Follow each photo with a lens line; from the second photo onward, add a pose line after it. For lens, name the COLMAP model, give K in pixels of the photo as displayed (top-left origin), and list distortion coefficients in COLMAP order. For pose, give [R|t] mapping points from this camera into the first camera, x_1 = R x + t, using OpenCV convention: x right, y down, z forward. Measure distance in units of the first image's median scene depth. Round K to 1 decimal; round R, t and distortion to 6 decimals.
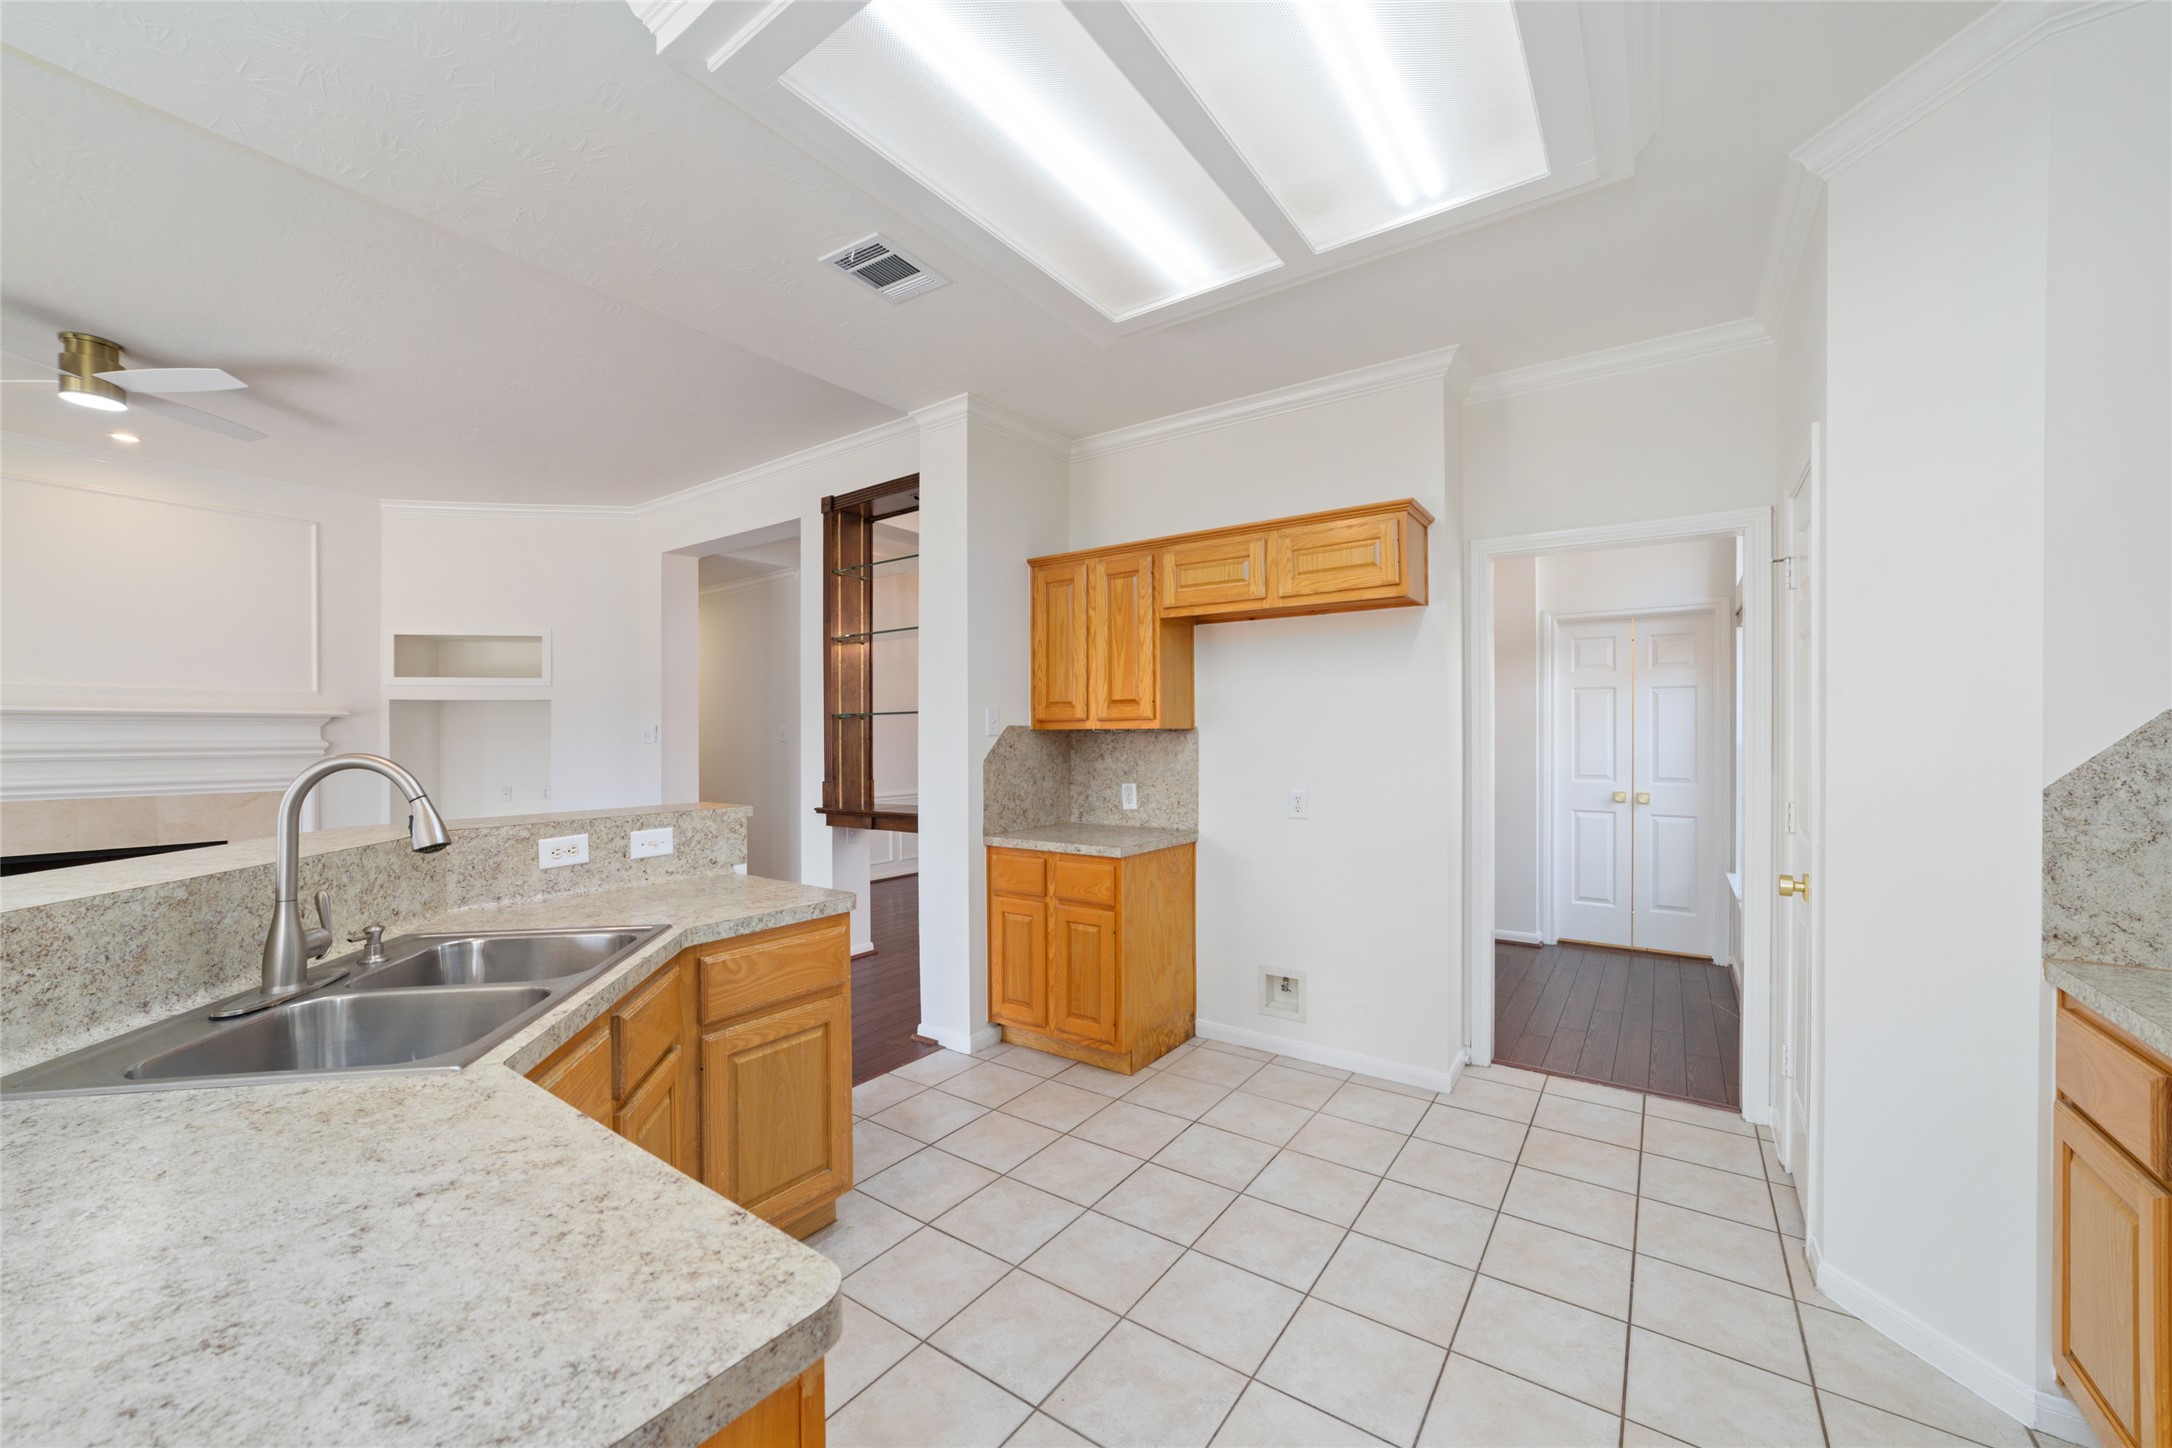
lens RADIAL K [[828.5, 0, 1082.6], [0, 828.5, 737.6], [0, 0, 1]] dist [-0.028872, 0.008594]
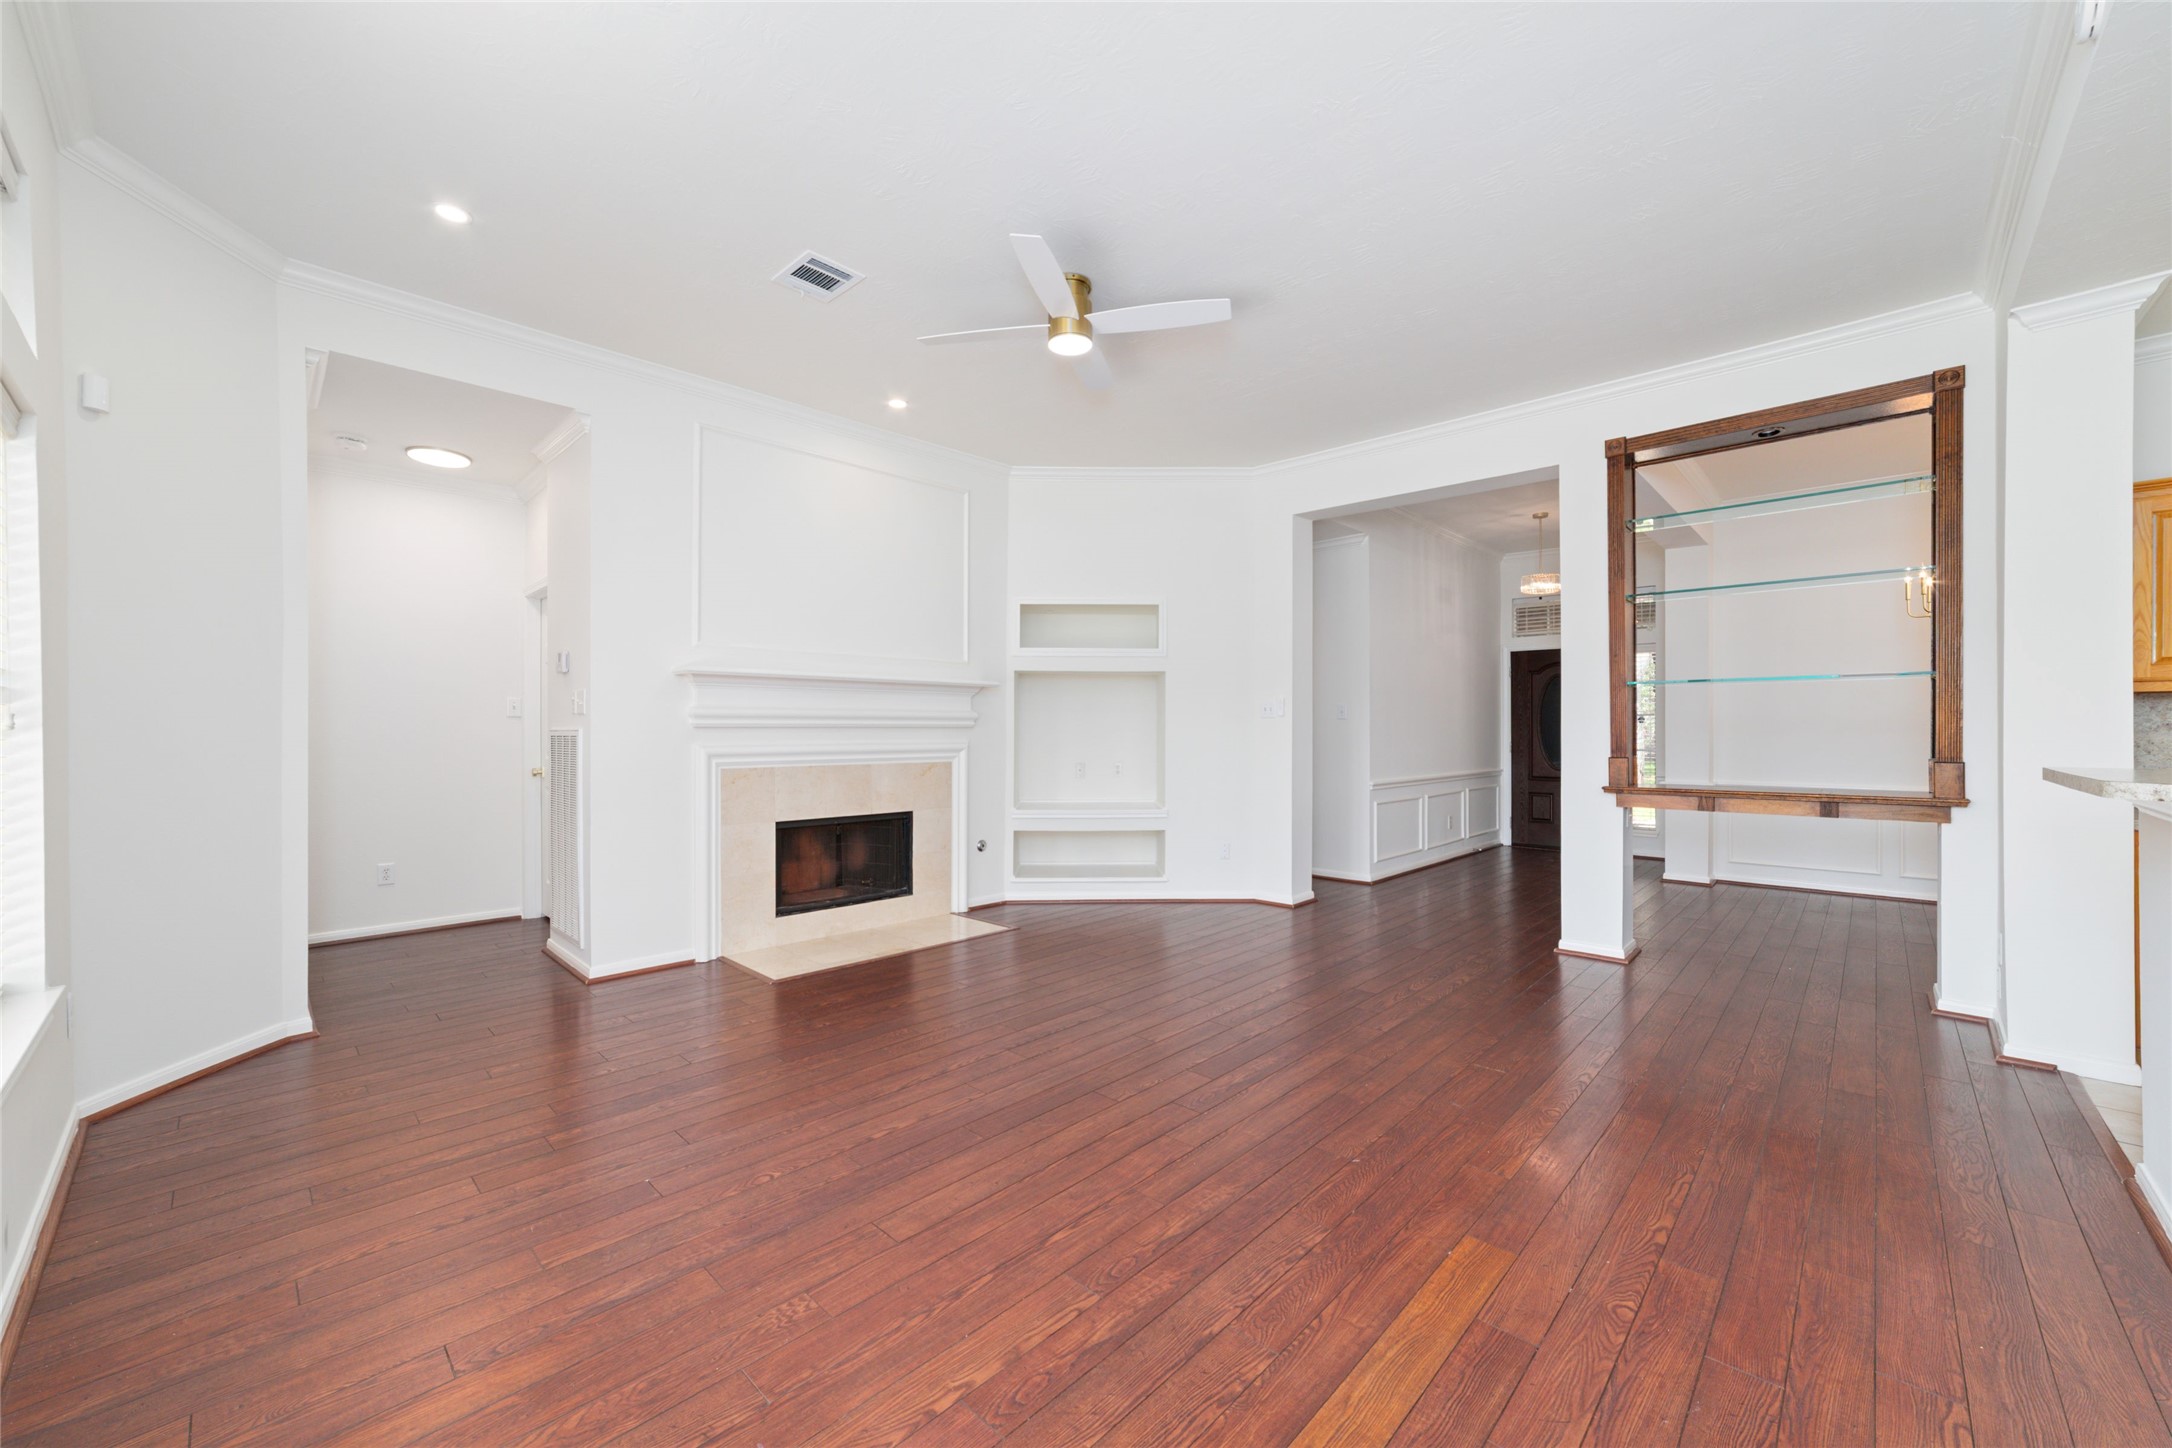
lens RADIAL K [[835.2, 0, 1077.0], [0, 835.2, 724.9], [0, 0, 1]] dist [-0.018698, 0.000081]
pose [[0.988327, 0.006788, -0.152196, -1.027447], [-0.008019, 0.999940, -0.007472, 0.040863], [0.152136, 0.008605, 0.988322, 0.036095]]
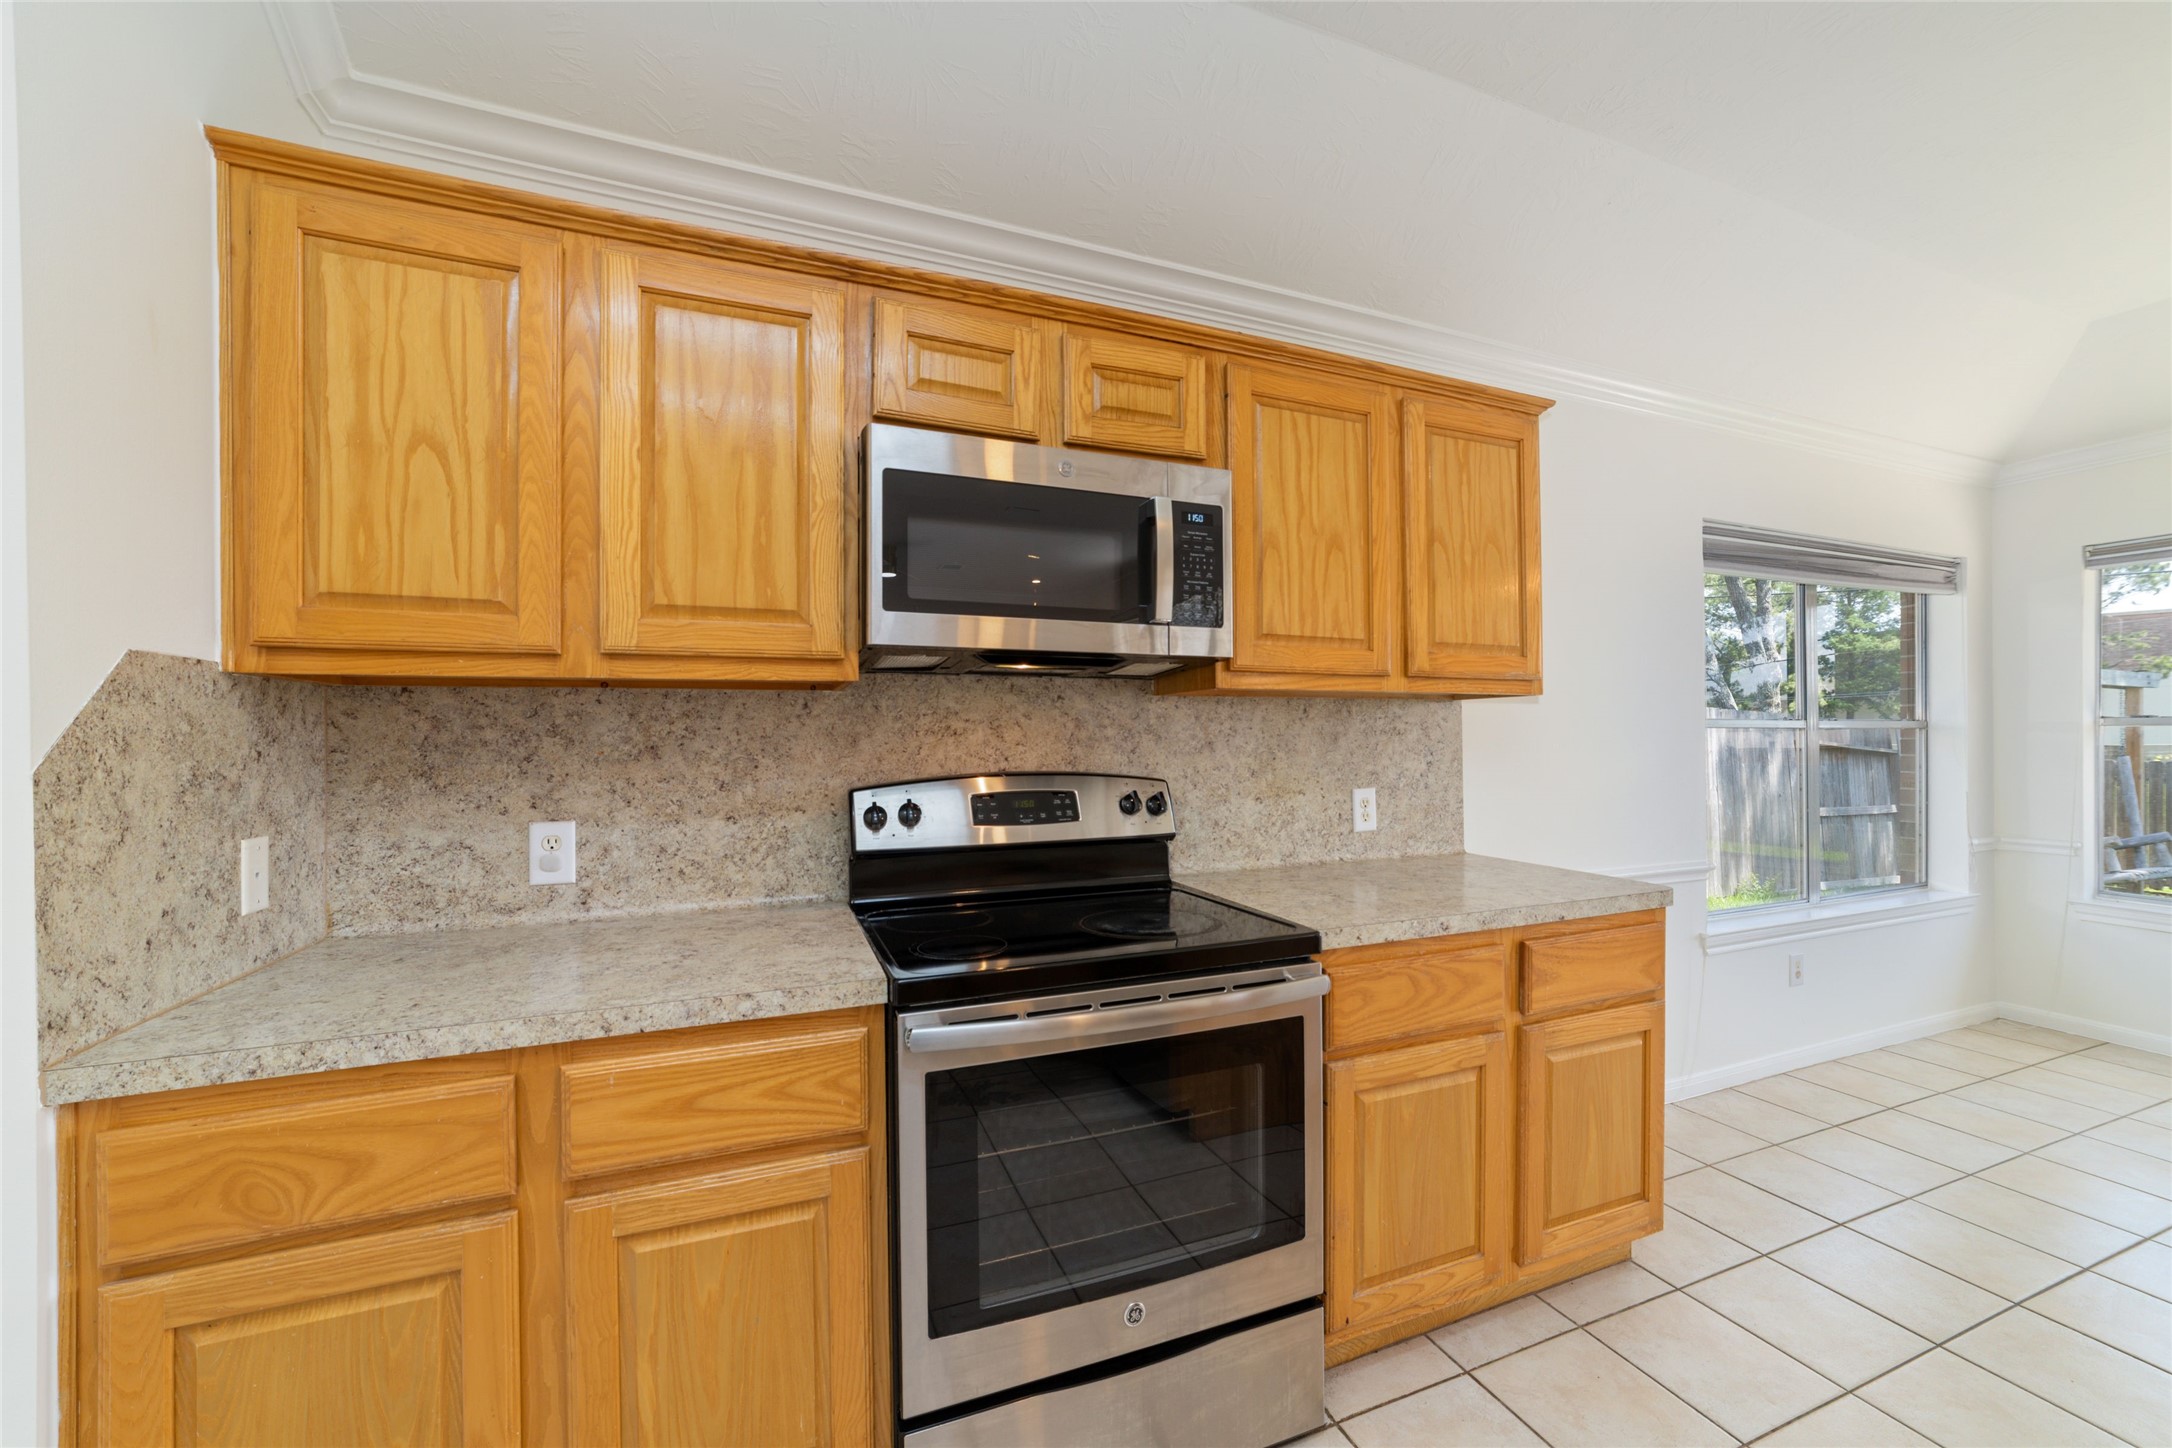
lens RADIAL K [[778.2, 0, 1048.2], [0, 778.2, 716.9], [0, 0, 1]] dist [-0.027996, -0.000034]
pose [[-0.822408, 0.001708, 0.568896, 0.133253], [-0.000922, 0.999990, -0.004335, 0.010683], [-0.568898, -0.004090, -0.822398, 0.440767]]
